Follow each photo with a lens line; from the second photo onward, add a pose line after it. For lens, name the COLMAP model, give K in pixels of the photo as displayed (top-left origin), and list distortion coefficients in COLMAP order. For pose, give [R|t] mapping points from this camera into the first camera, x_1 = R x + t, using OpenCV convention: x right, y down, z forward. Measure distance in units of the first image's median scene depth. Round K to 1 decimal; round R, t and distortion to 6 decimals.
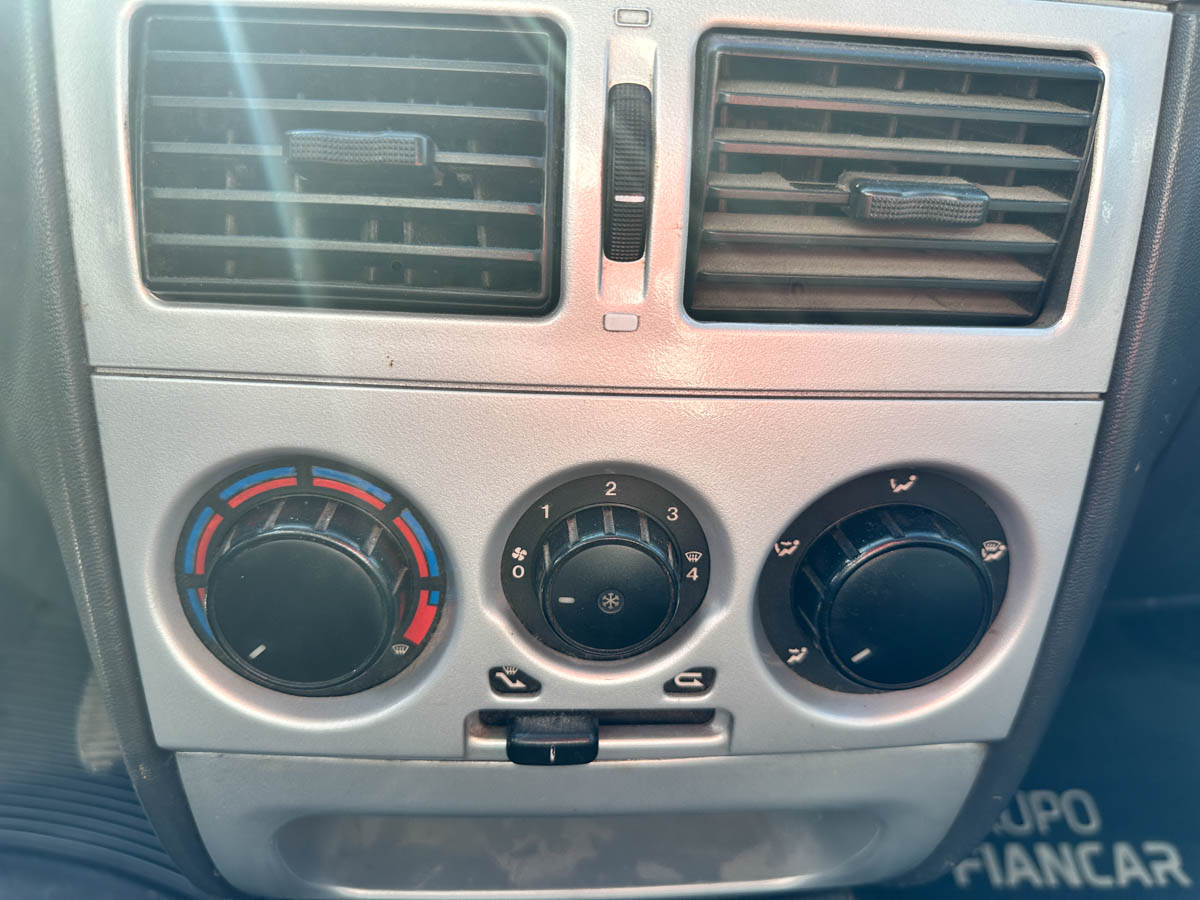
lens RADIAL K [[895.3, 0, 600.0], [0, 895.3, 450.0], [0, 0, 1]] dist [-0.007335, -0.003110]
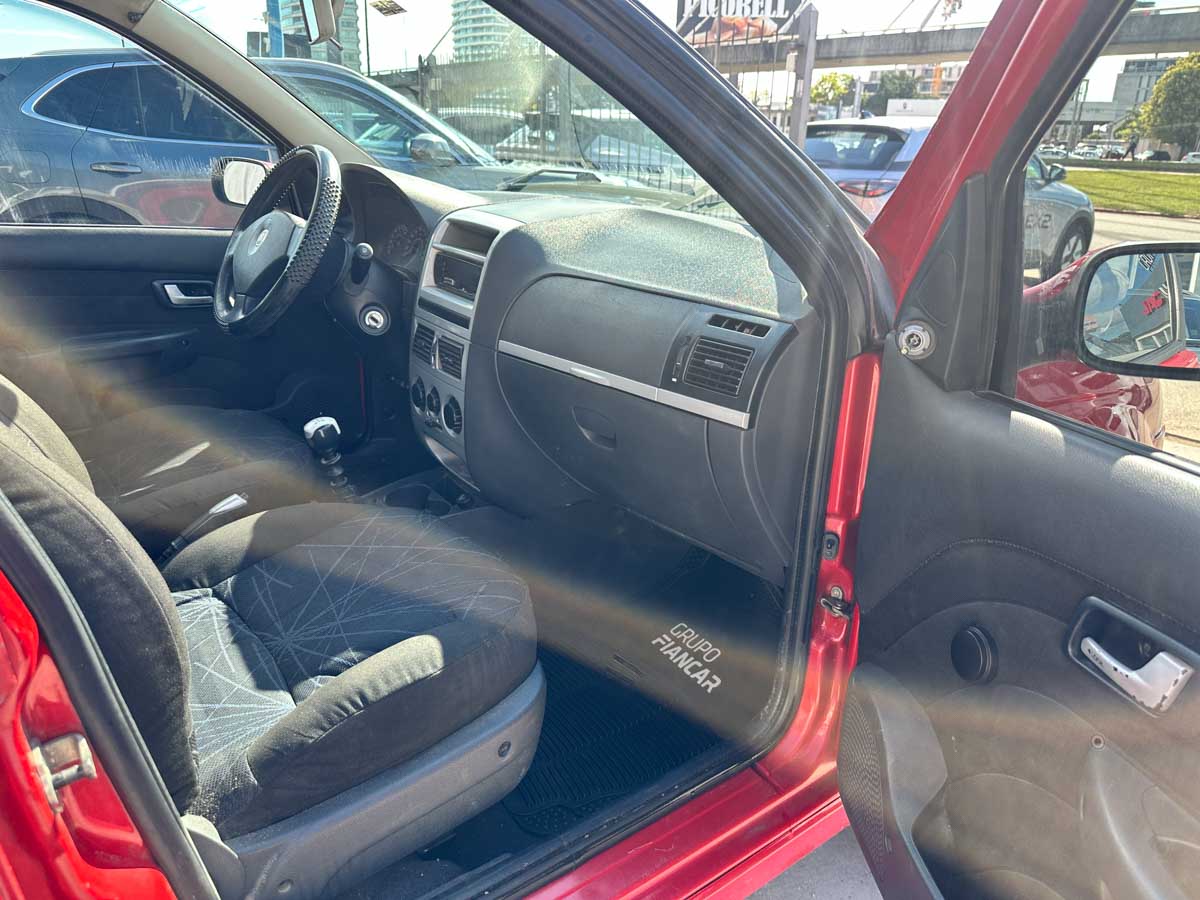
lens RADIAL K [[846.7, 0, 600.0], [0, 846.7, 450.0], [0, 0, 1]] dist [0.044783, -0.053857]
pose [[0.474970, 0.273098, -0.836553, 2.100415], [-0.322610, 0.938479, 0.123204, -0.246372], [0.818734, 0.211363, 0.533854, -0.468380]]
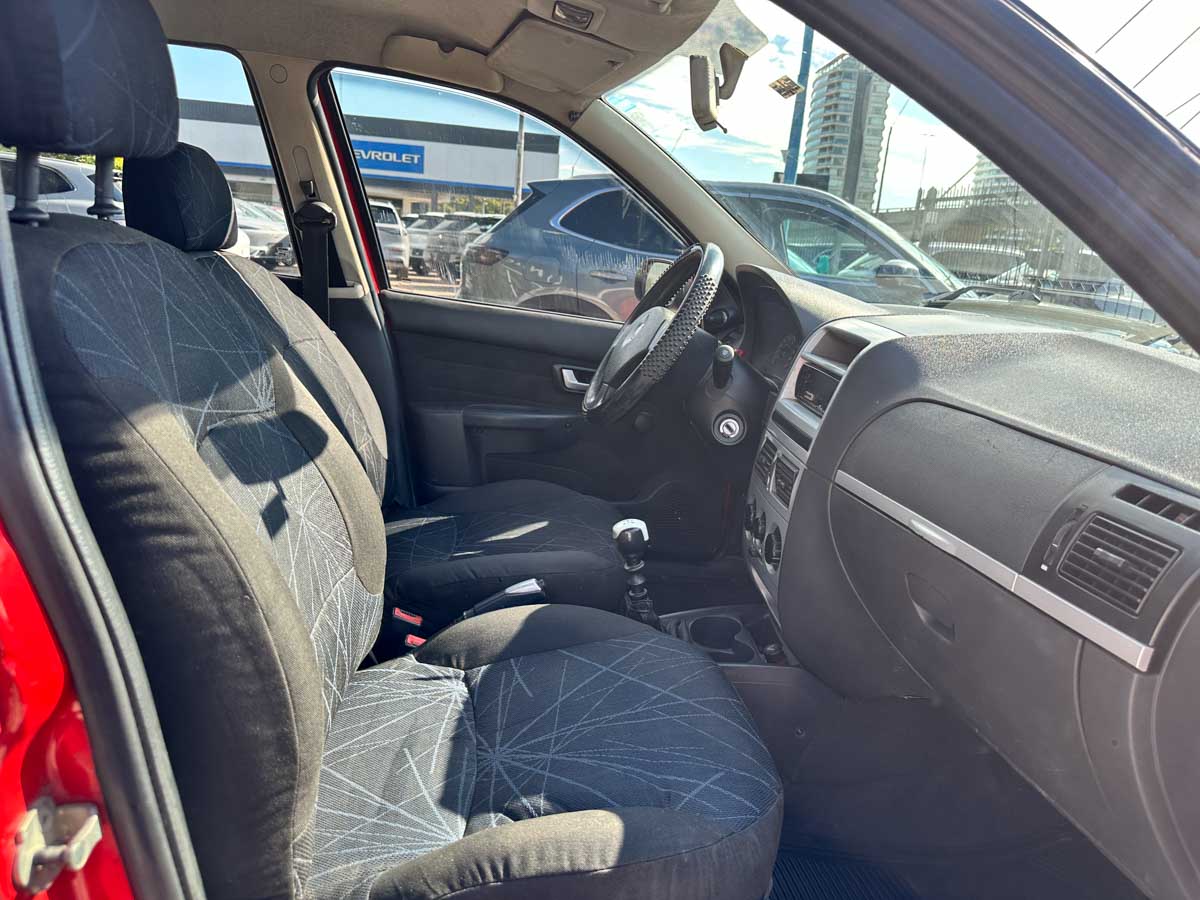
lens RADIAL K [[846.7, 0, 600.0], [0, 846.7, 450.0], [0, 0, 1]] dist [0.044783, -0.053857]
pose [[-0.049893, 0.188444, -0.980816, 1.871135], [-0.433221, 0.880761, 0.191258, -0.311472], [0.899906, 0.434453, 0.037694, -0.156152]]
